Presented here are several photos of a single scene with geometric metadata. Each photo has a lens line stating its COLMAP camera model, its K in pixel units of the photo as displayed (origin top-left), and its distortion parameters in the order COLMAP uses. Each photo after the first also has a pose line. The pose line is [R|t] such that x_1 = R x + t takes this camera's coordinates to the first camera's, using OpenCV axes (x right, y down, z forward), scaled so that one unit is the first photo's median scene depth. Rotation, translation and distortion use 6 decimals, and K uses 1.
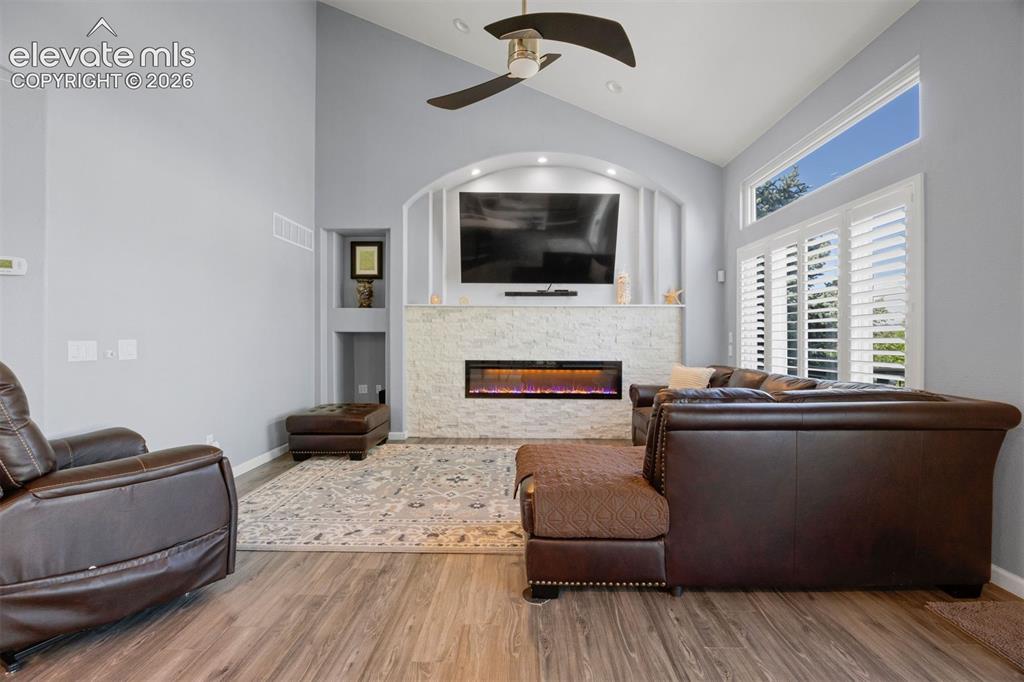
lens RADIAL K [[439.0, 0, 514.8], [0, 439.0, 340.7], [0, 0, 1]] dist [-0.019354, -0.000657]
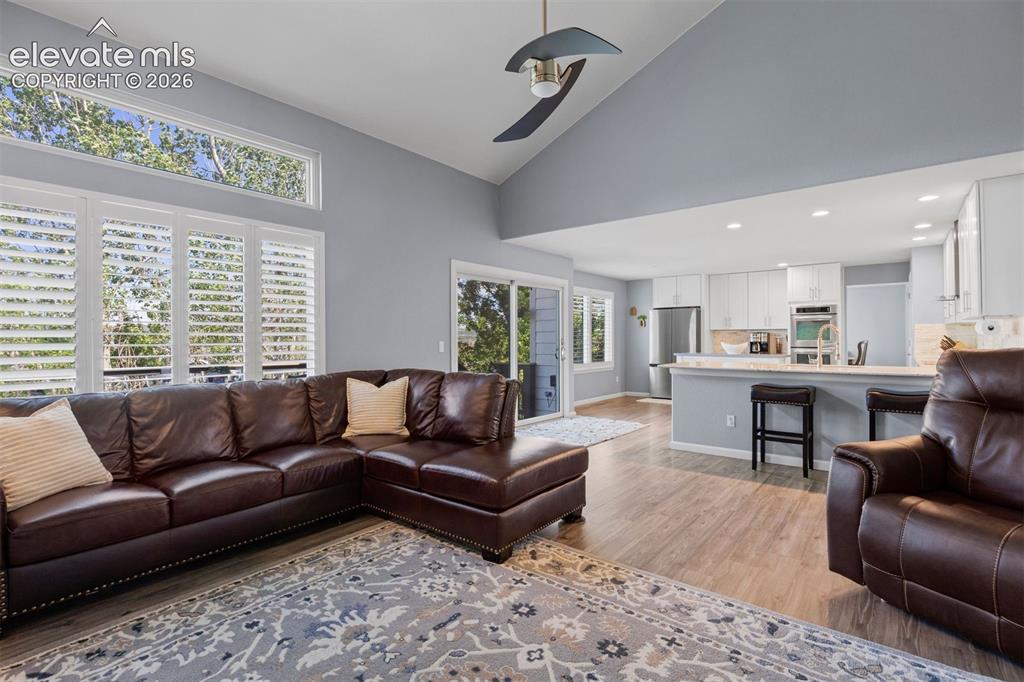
lens RADIAL K [[468.8, 0, 514.8], [0, 468.8, 341.0], [0, 0, 1]] dist [-0.005032, -0.001910]
pose [[-0.787276, -0.001232, 0.616599, -0.292022], [0.008429, 0.999883, 0.012760, -0.010470], [-0.616543, 0.015243, -0.787174, 0.912898]]
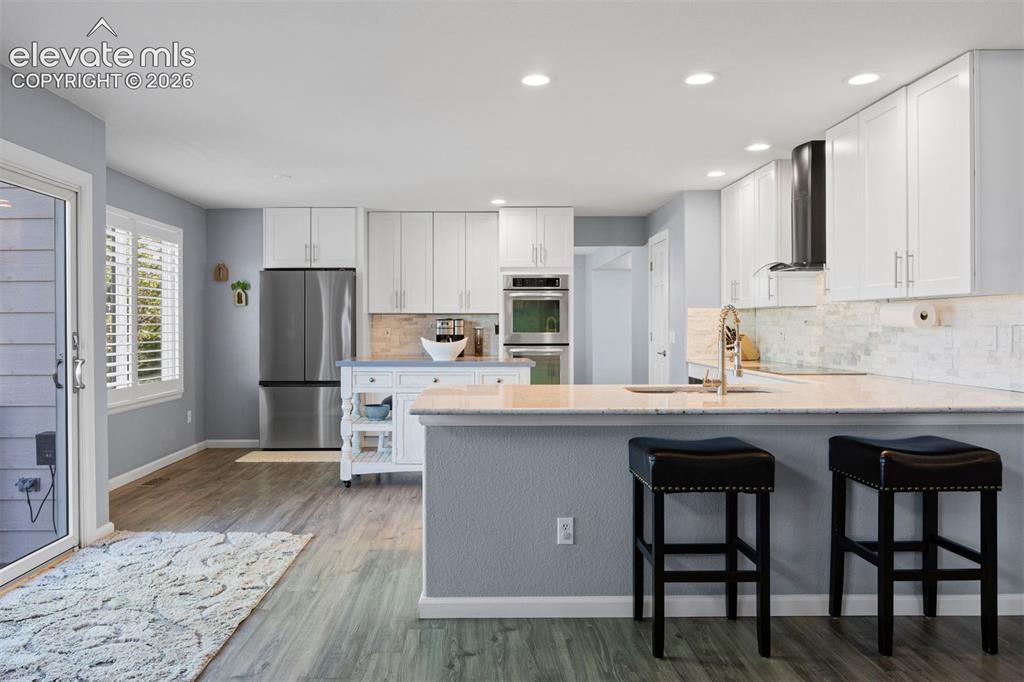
lens RADIAL K [[702.6, 0, 484.9], [0, 702.6, 334.5], [0, 0, 1]] dist [-0.034948, 0.005452]
pose [[-0.999679, 0.001632, -0.025290, 0.025682], [0.001009, 0.999696, 0.024635, -0.014935], [0.025323, 0.024601, -0.999377, 0.498543]]
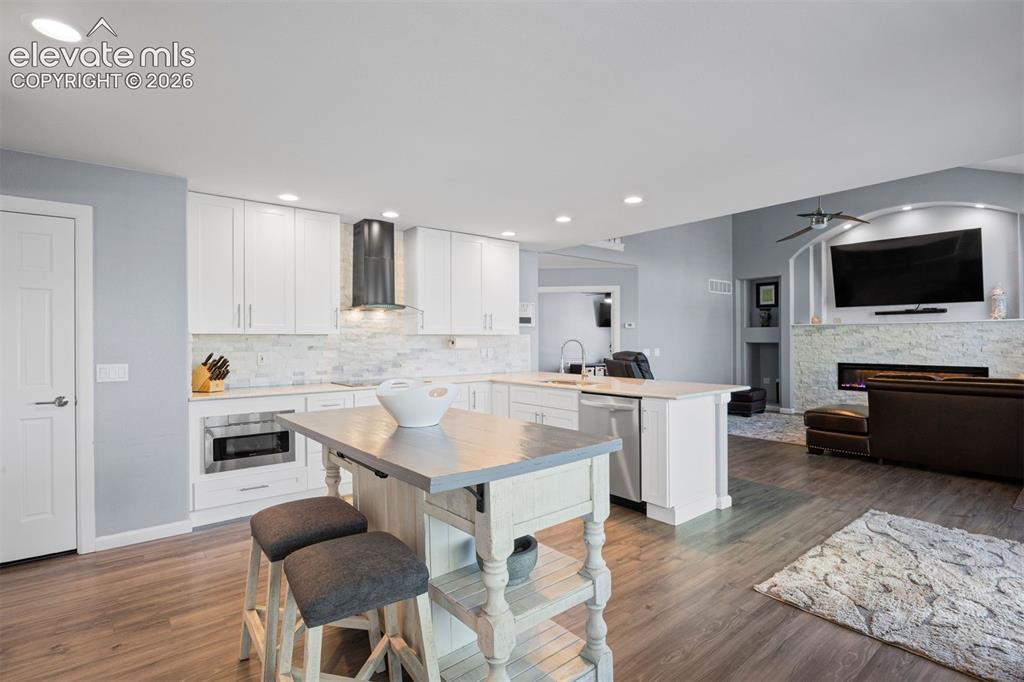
lens RADIAL K [[492.5, 0, 506.6], [0, 492.5, 341.8], [0, 0, 1]] dist [-0.014303, -0.002069]
pose [[0.632488, -0.003967, -0.774560, 0.432867], [-0.000826, 0.999983, -0.005796, -0.012943], [0.774570, 0.004306, 0.632473, -0.822696]]
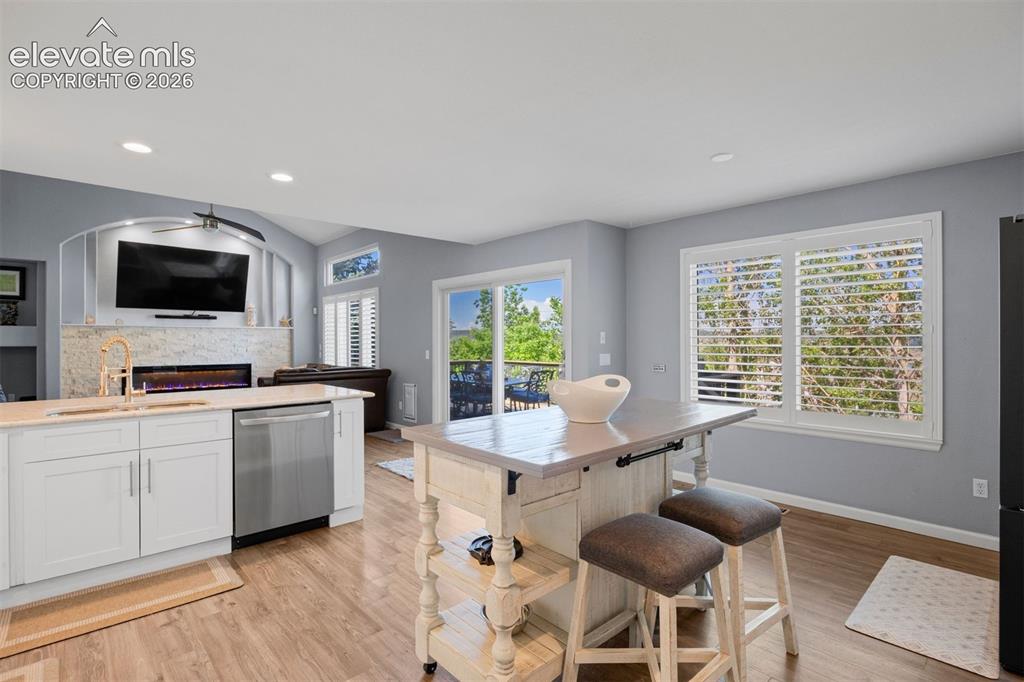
lens RADIAL K [[492.5, 0, 518.9], [0, 492.5, 340.2], [0, 0, 1]] dist [-0.014303, -0.002069]
pose [[0.718415, -0.003239, 0.695607, -0.274379], [0.011060, 0.999916, -0.006767, -0.012957], [-0.695527, 0.012556, 0.718391, -0.880670]]
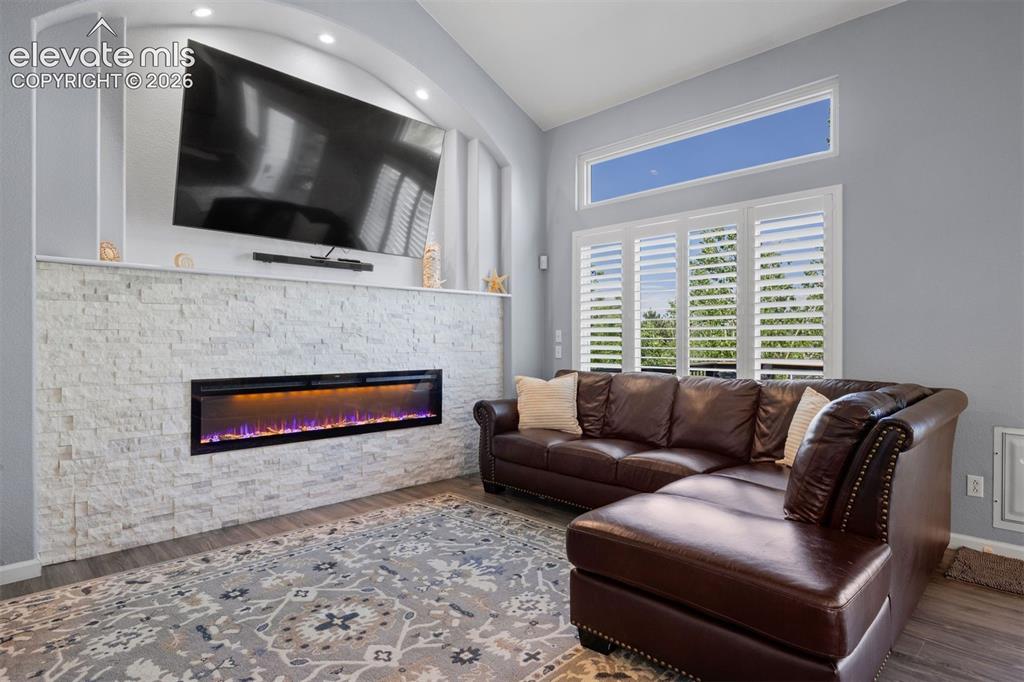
lens RADIAL K [[550.1, 0, 512.3], [0, 550.1, 344.3], [0, 0, 1]] dist [-0.006457, -0.000548]
pose [[0.700207, -0.007635, 0.713899, -0.304404], [0.005629, 0.999971, 0.005172, 0.002399], [-0.713917, 0.000397, 0.700230, 0.300722]]
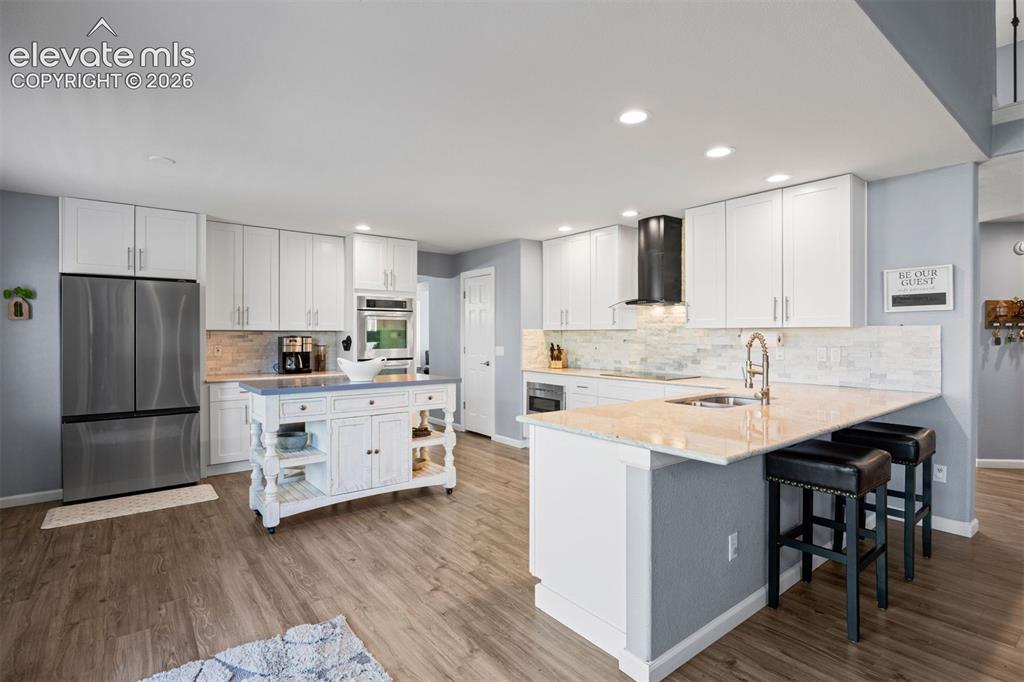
lens RADIAL K [[492.5, 0, 518.3], [0, 492.5, 340.8], [0, 0, 1]] dist [-0.014303, -0.002069]
pose [[-0.772224, 0.007184, -0.635310, 0.364264], [-0.007250, 0.999771, 0.020118, -0.026566], [0.635309, 0.020142, -0.771995, 0.134327]]
